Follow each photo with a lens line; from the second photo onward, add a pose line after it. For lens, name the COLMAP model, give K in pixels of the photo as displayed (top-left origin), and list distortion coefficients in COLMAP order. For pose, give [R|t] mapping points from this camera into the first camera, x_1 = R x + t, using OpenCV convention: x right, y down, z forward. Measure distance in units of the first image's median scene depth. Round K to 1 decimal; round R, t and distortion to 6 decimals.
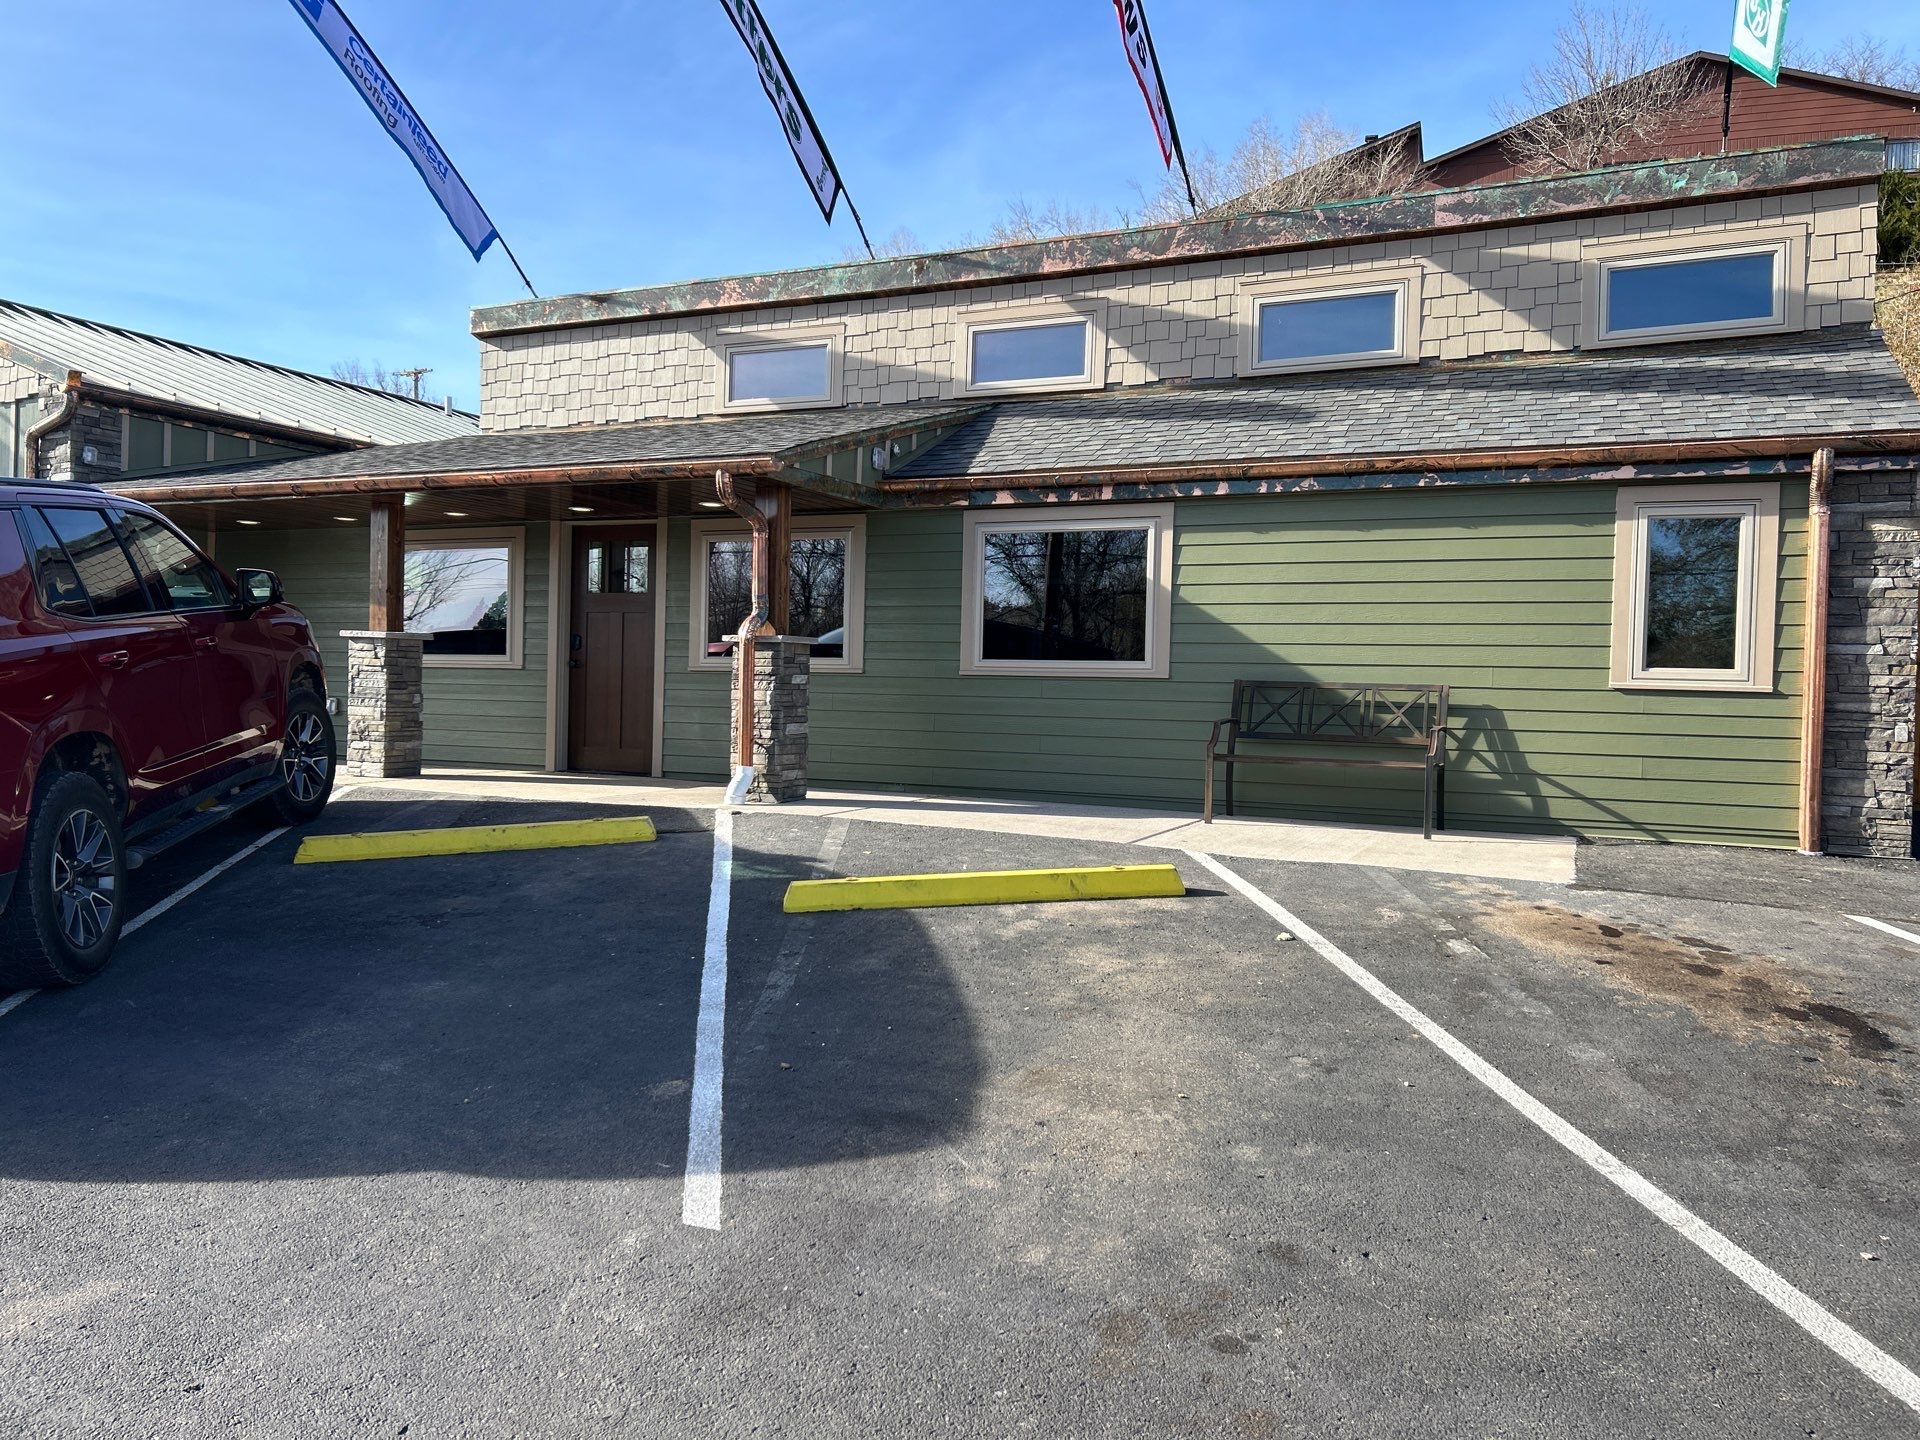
lens RADIAL K [[1451.2, 0, 960.5], [0, 1451.2, 720.8], [0, 0, 1]] dist [0.033791, -0.045601]
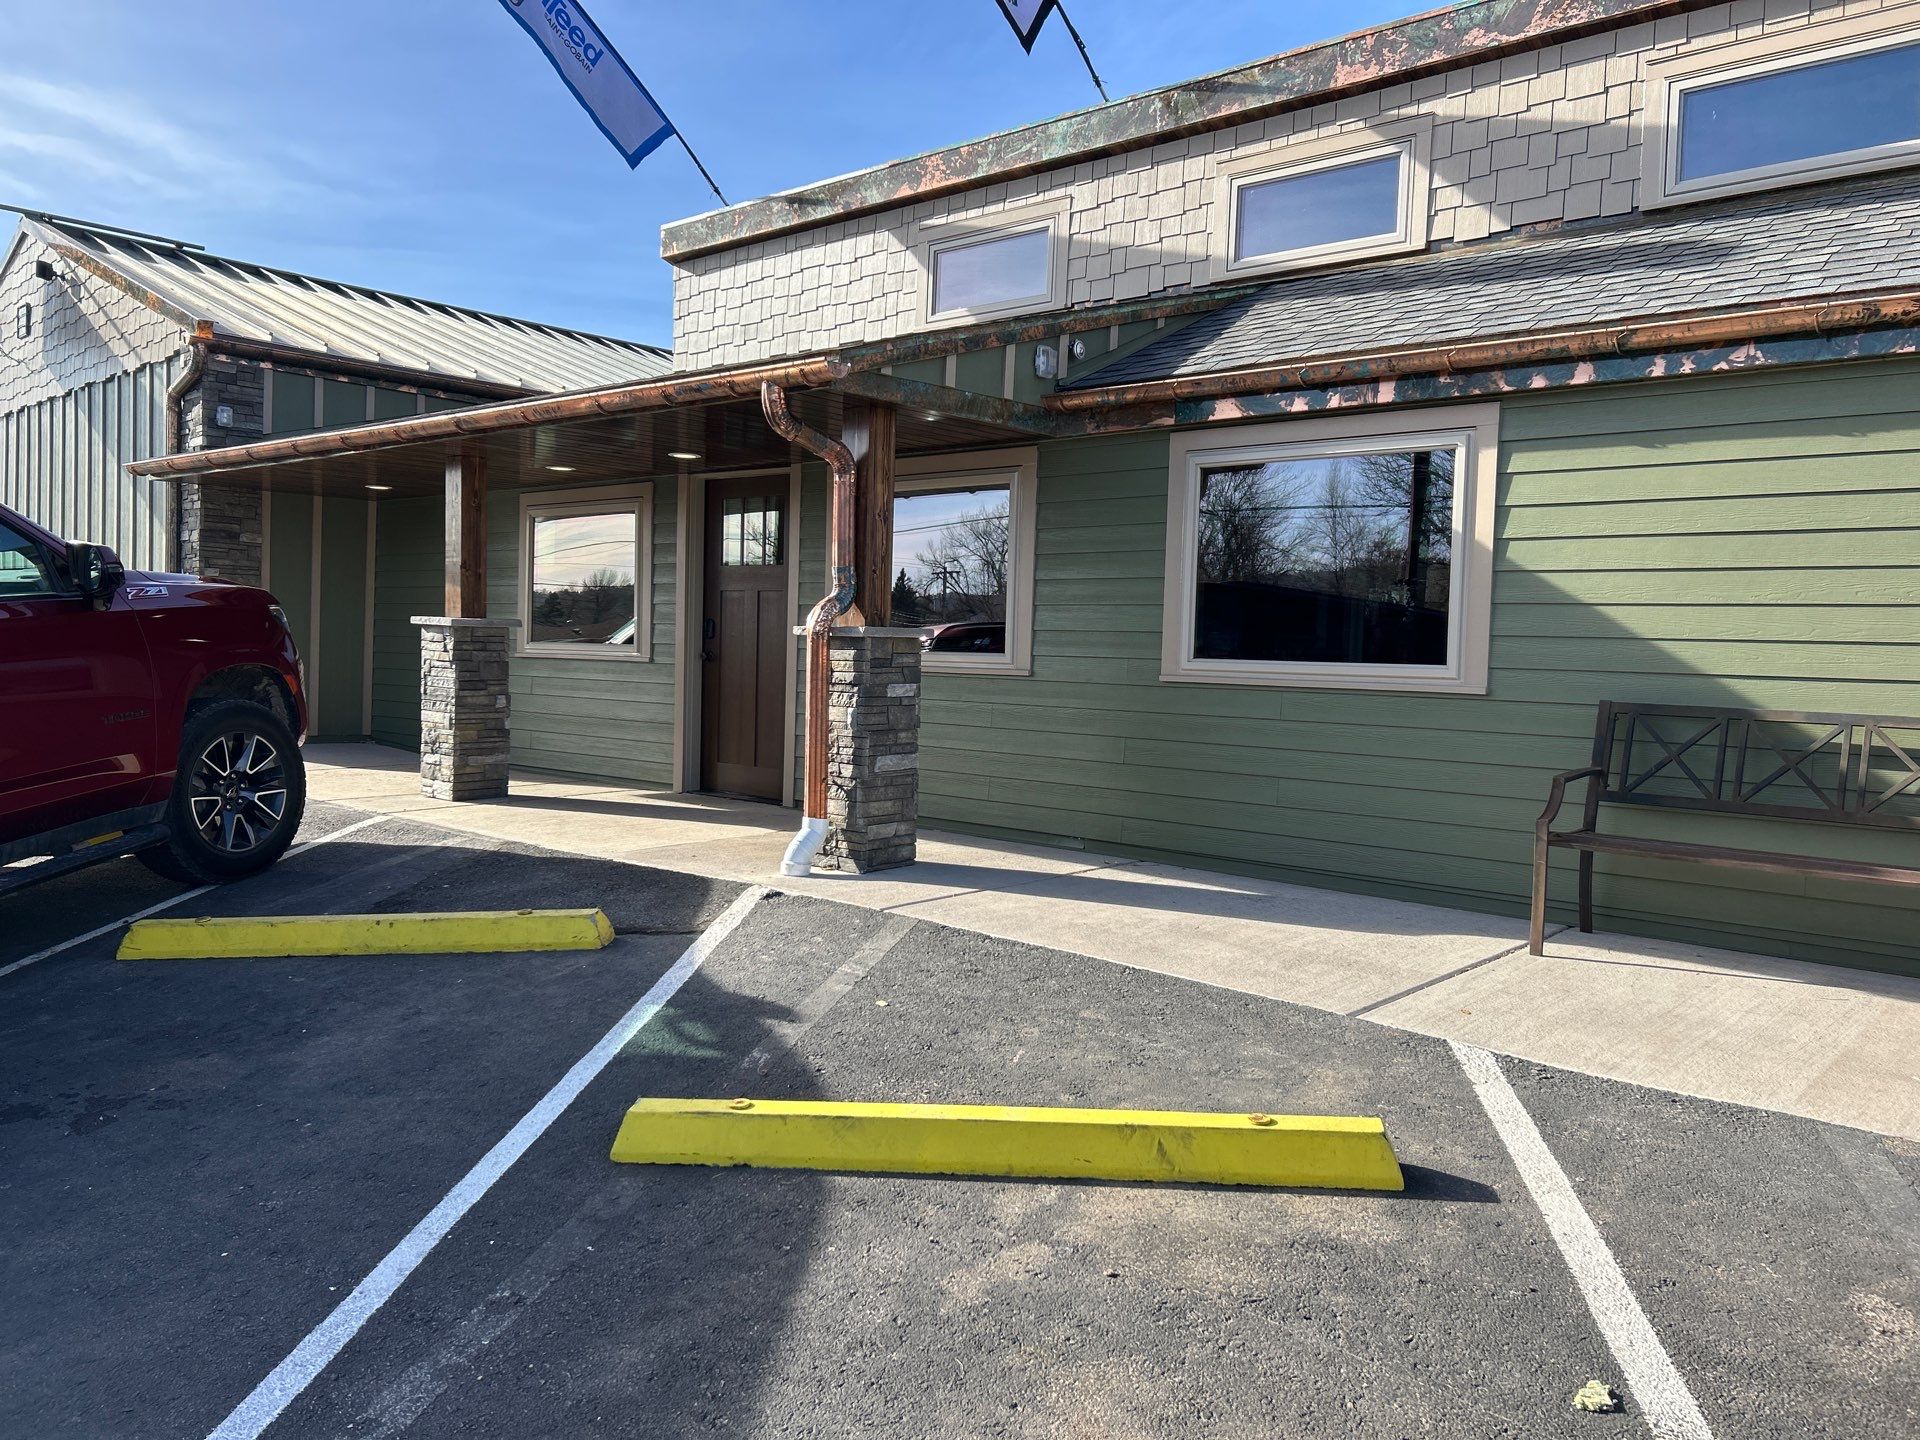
lens RADIAL K [[1451.2, 0, 945.5], [0, 1451.2, 716.9], [0, 0, 1]] dist [0.033791, -0.045601]
pose [[0.957794, 0.016523, -0.286981, 0.091459], [-0.010296, 0.999678, 0.023193, -0.028263], [0.287272, -0.019259, 0.957655, 0.314239]]
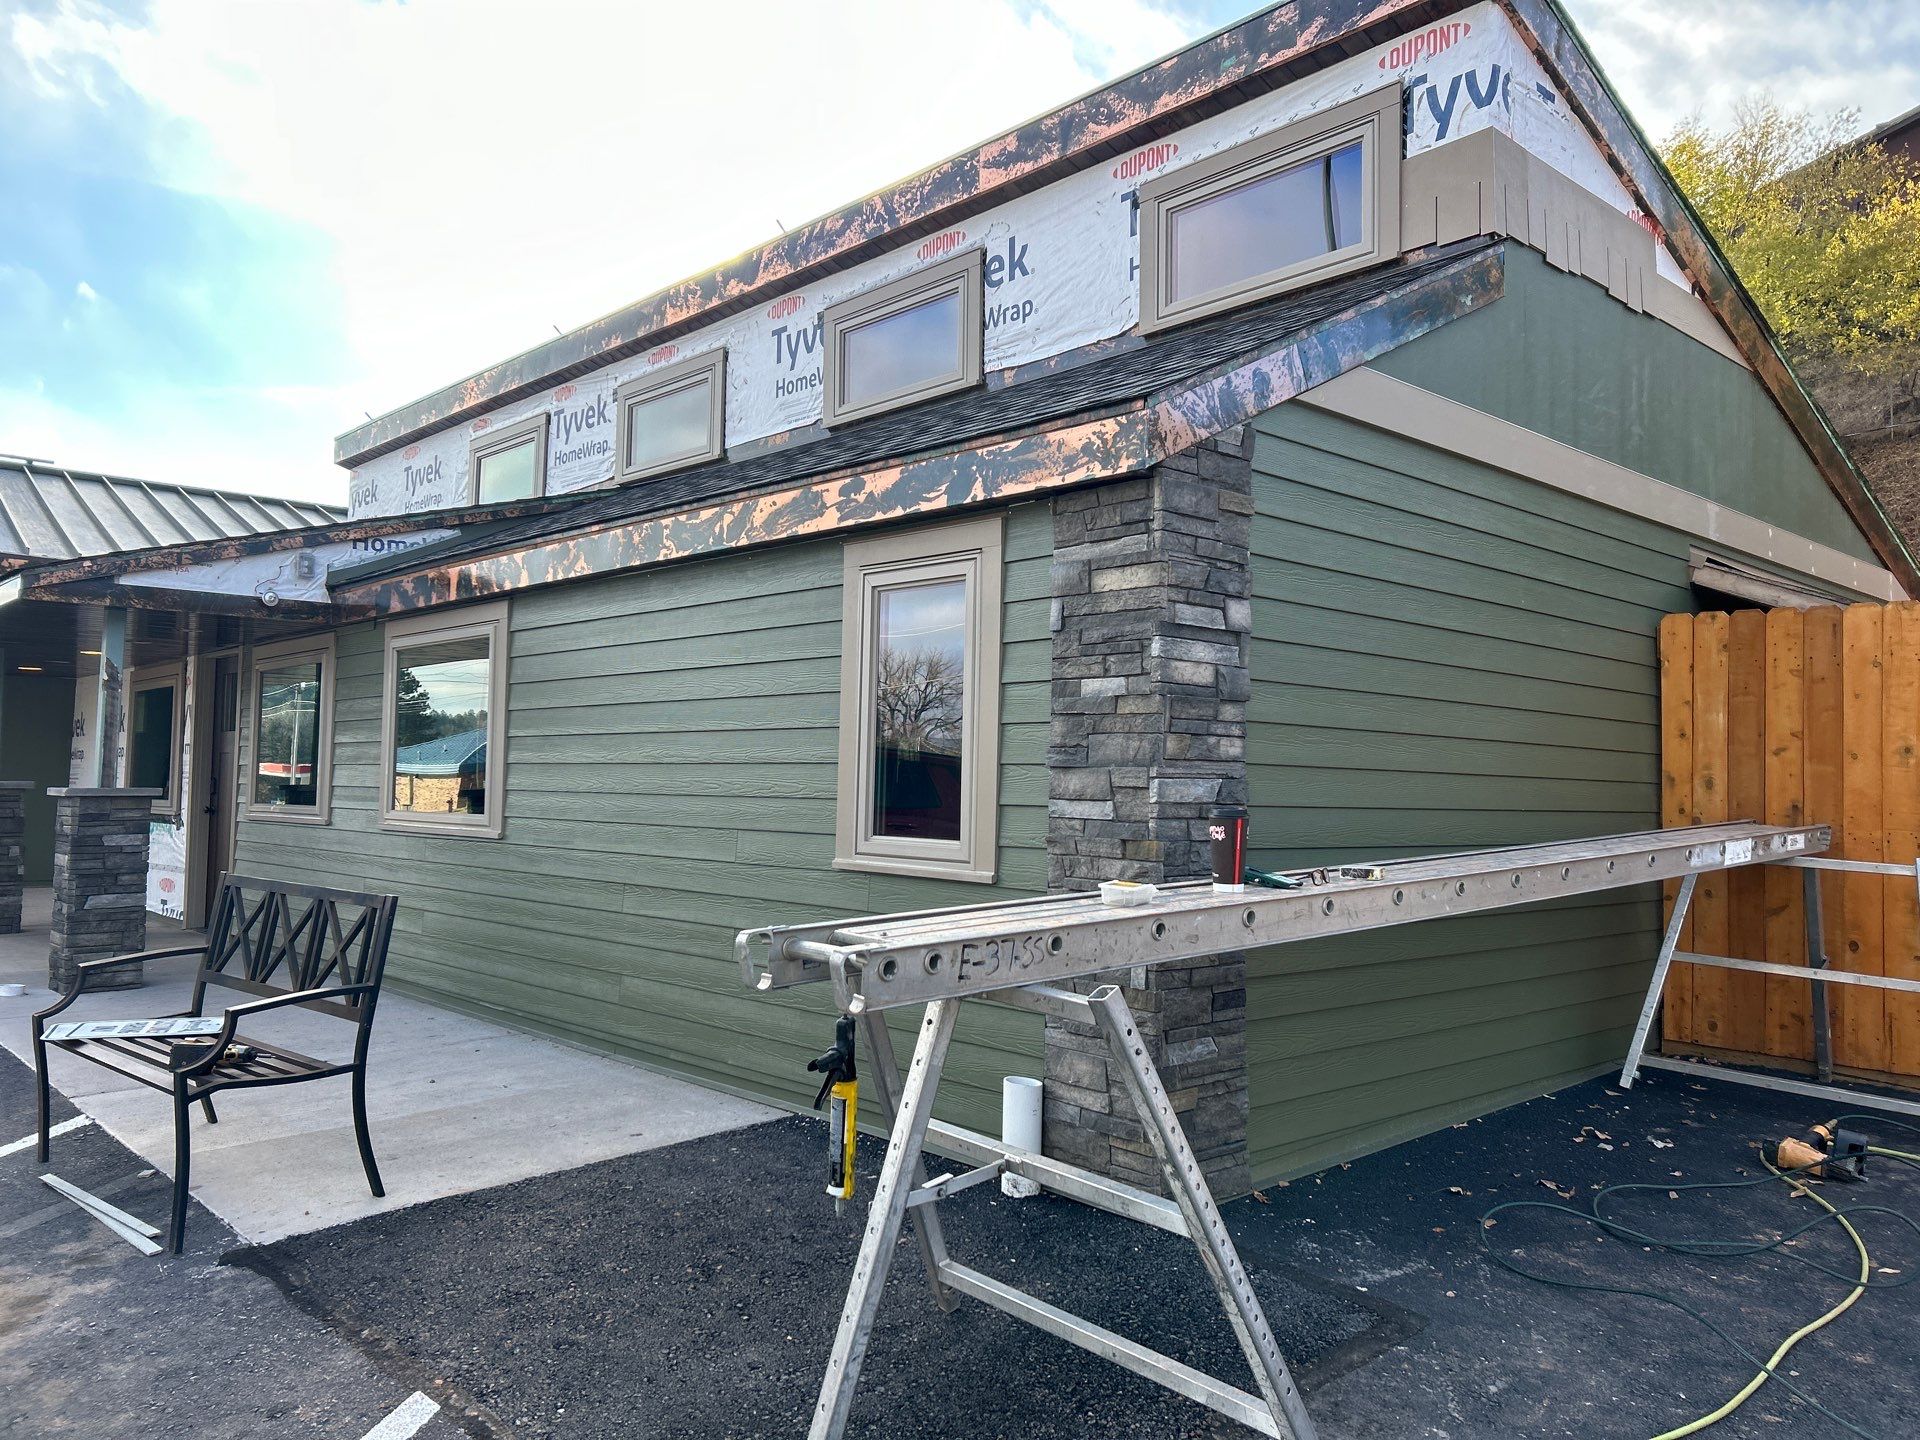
lens RADIAL K [[1451.2, 0, 967.8], [0, 1451.2, 710.7], [0, 0, 1]] dist [0.033791, -0.045601]
pose [[0.930003, -0.032933, -0.366072, 0.563212], [0.006873, 0.997362, -0.072266, -0.034184], [0.367486, 0.064692, 0.927776, 0.348972]]
